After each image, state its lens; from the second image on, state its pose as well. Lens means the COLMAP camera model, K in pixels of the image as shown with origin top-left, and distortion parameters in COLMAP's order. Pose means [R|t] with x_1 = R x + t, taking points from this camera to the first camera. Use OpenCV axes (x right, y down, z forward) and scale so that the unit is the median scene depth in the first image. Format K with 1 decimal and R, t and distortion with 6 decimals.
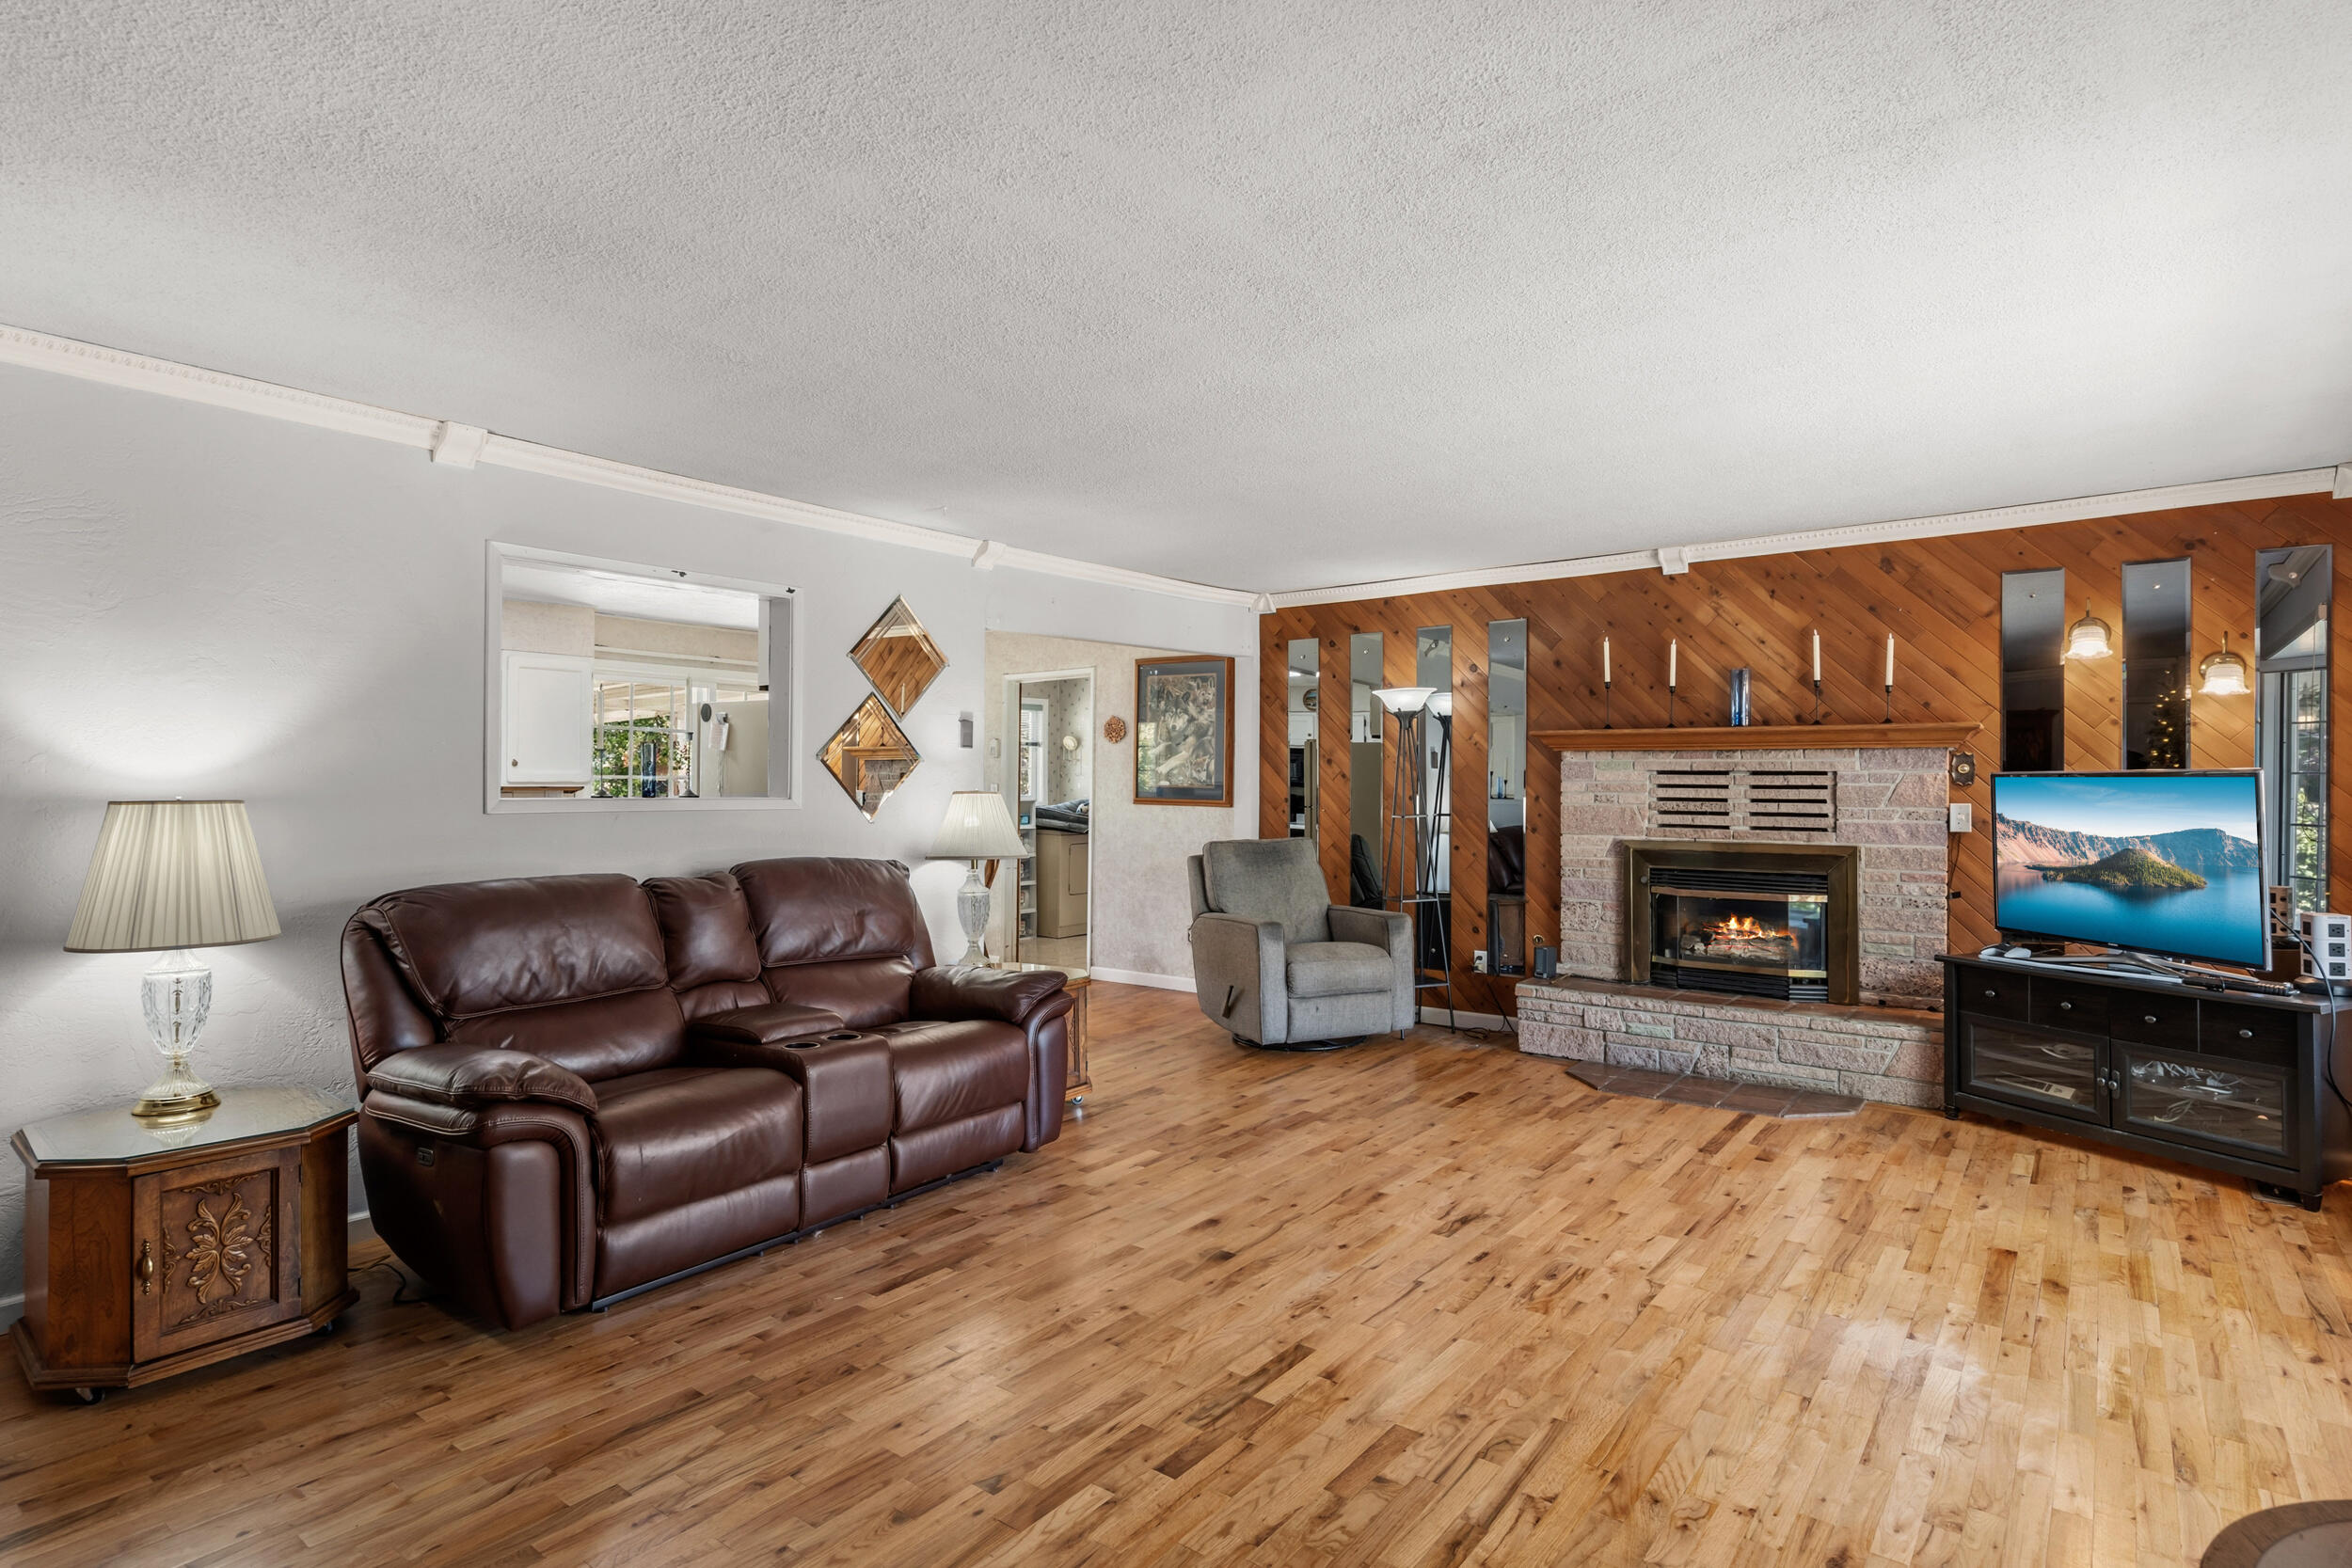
lens RADIAL K [[1075.5, 0, 1235.6], [0, 1075.5, 777.5], [0, 0, 1]] dist [-0.000438, 0.000193]
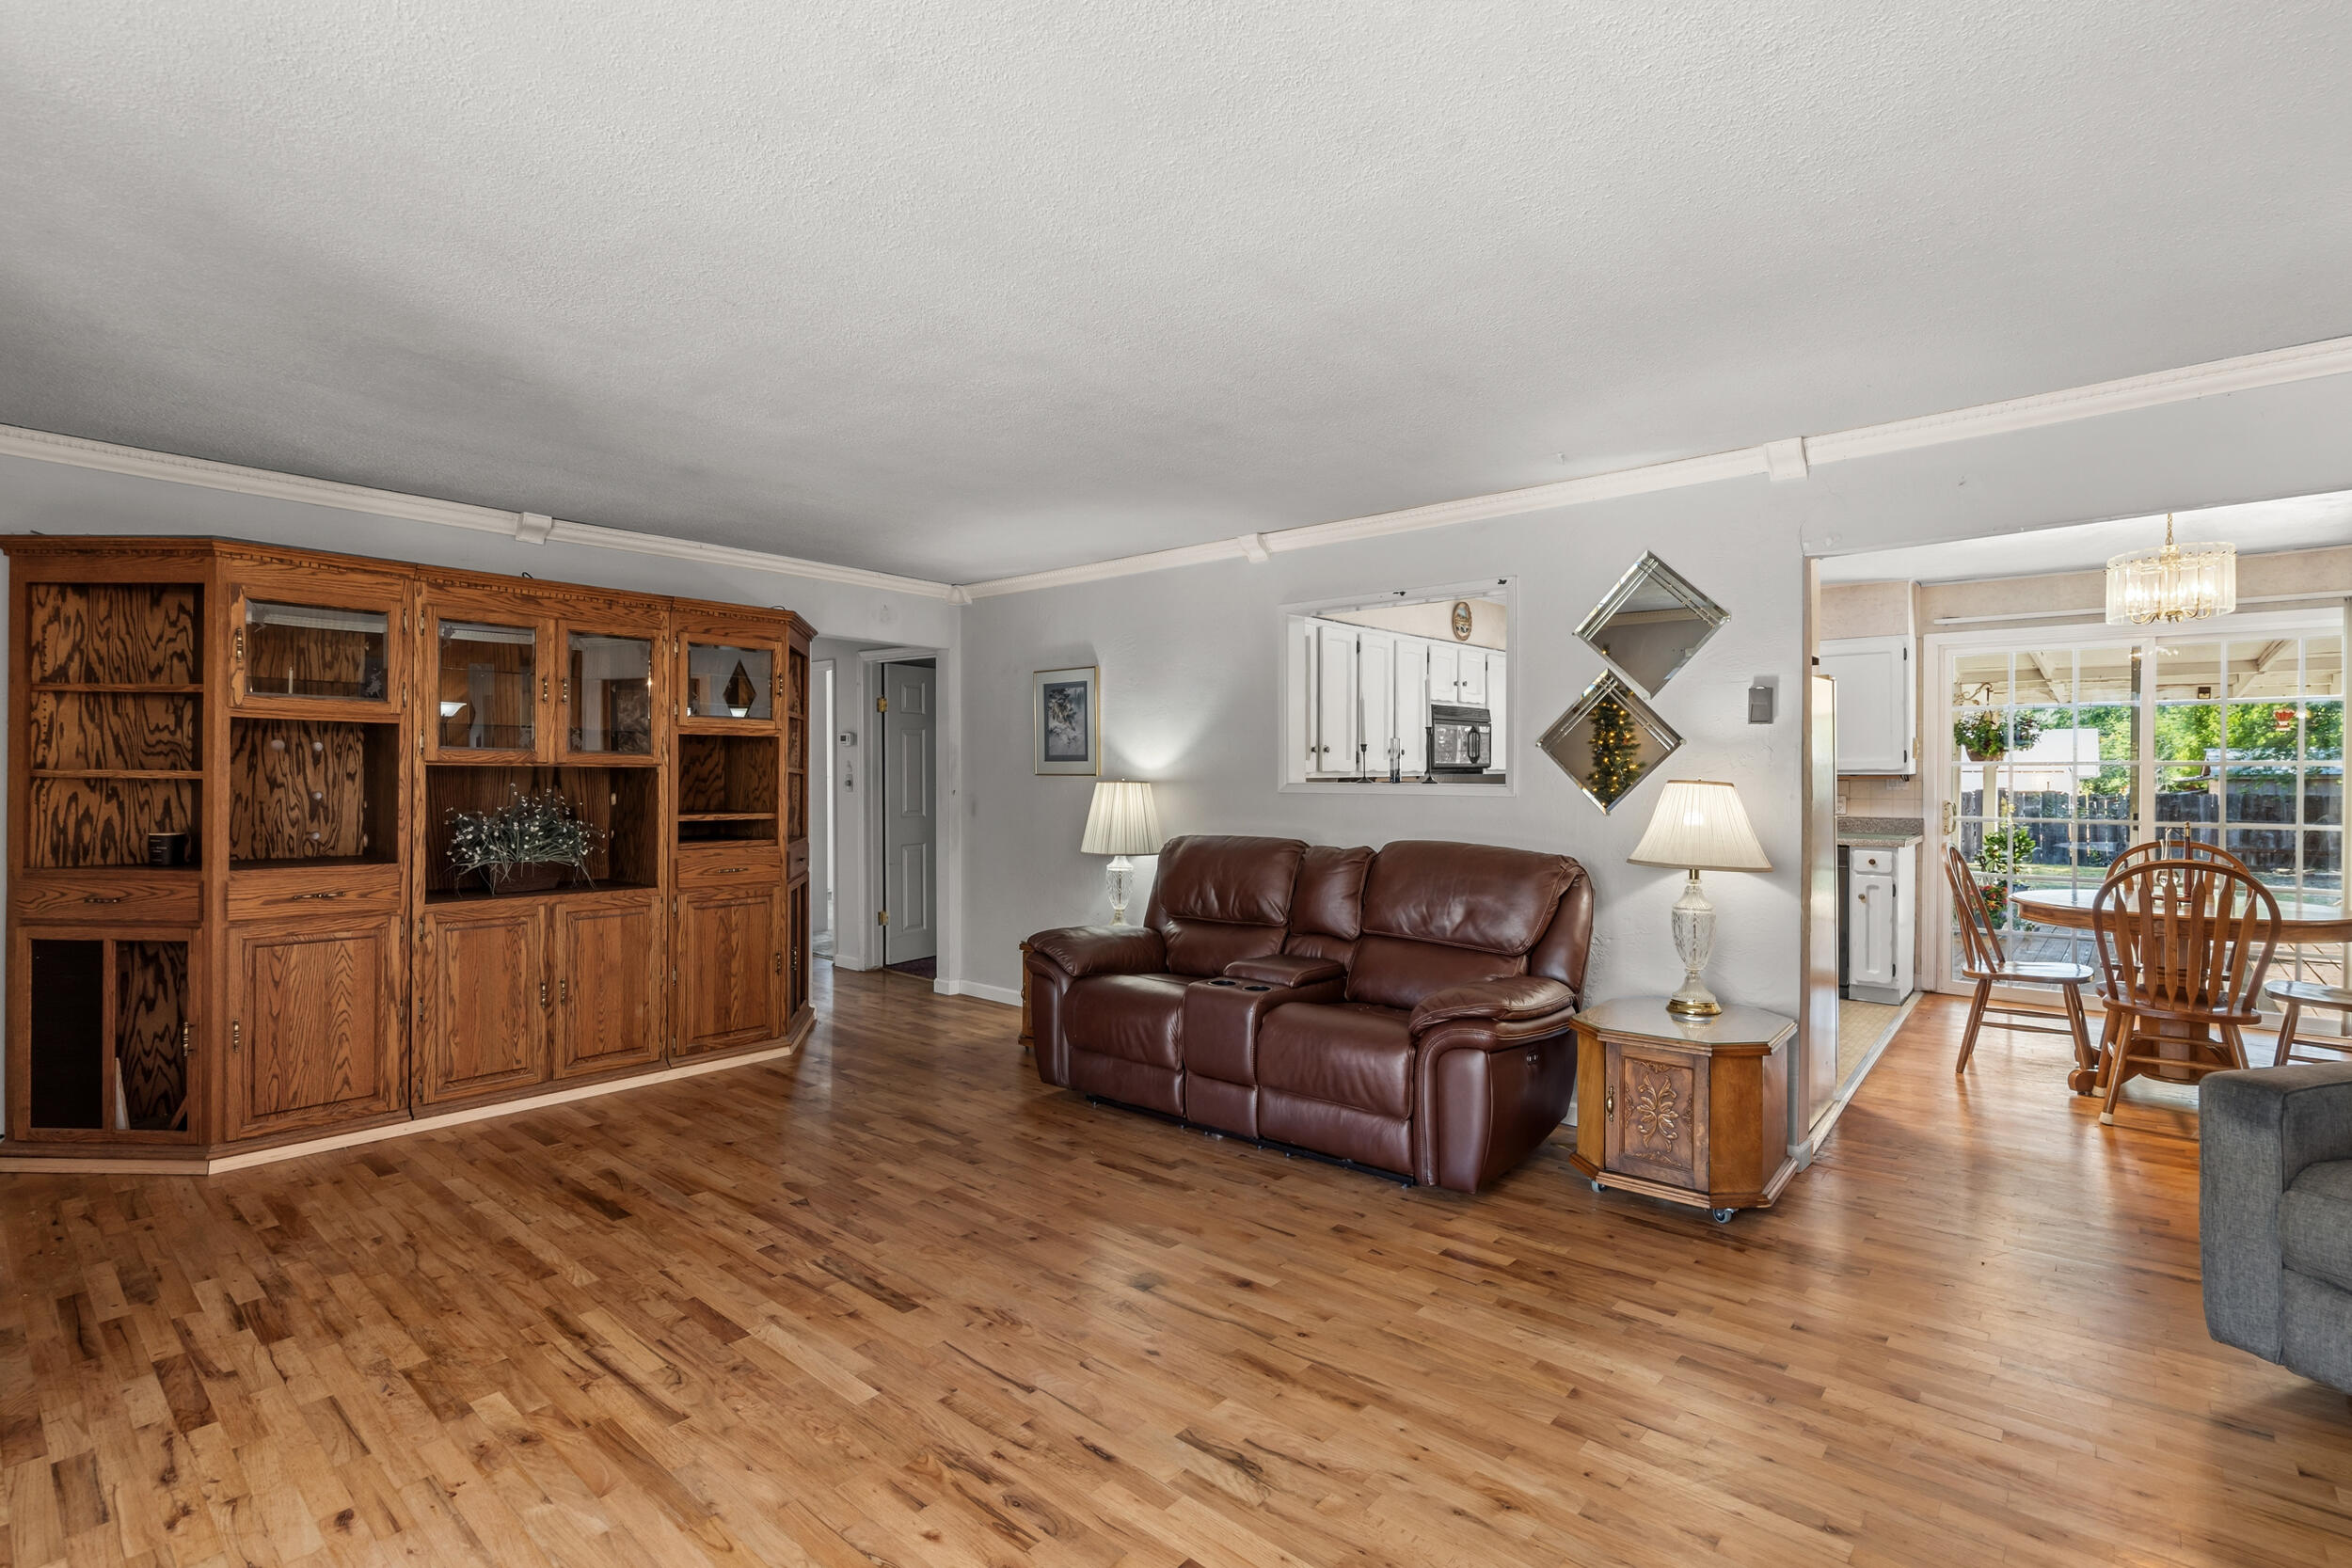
lens RADIAL K [[1075.5, 0, 1179.6], [0, 1075.5, 785.3], [0, 0, 1]] dist [-0.000438, 0.000193]
pose [[-0.025205, 0.008502, -0.999646, 0.910874], [0.009292, 0.999923, 0.008270, 0.010124], [0.999639, -0.009080, -0.025282, 1.065819]]
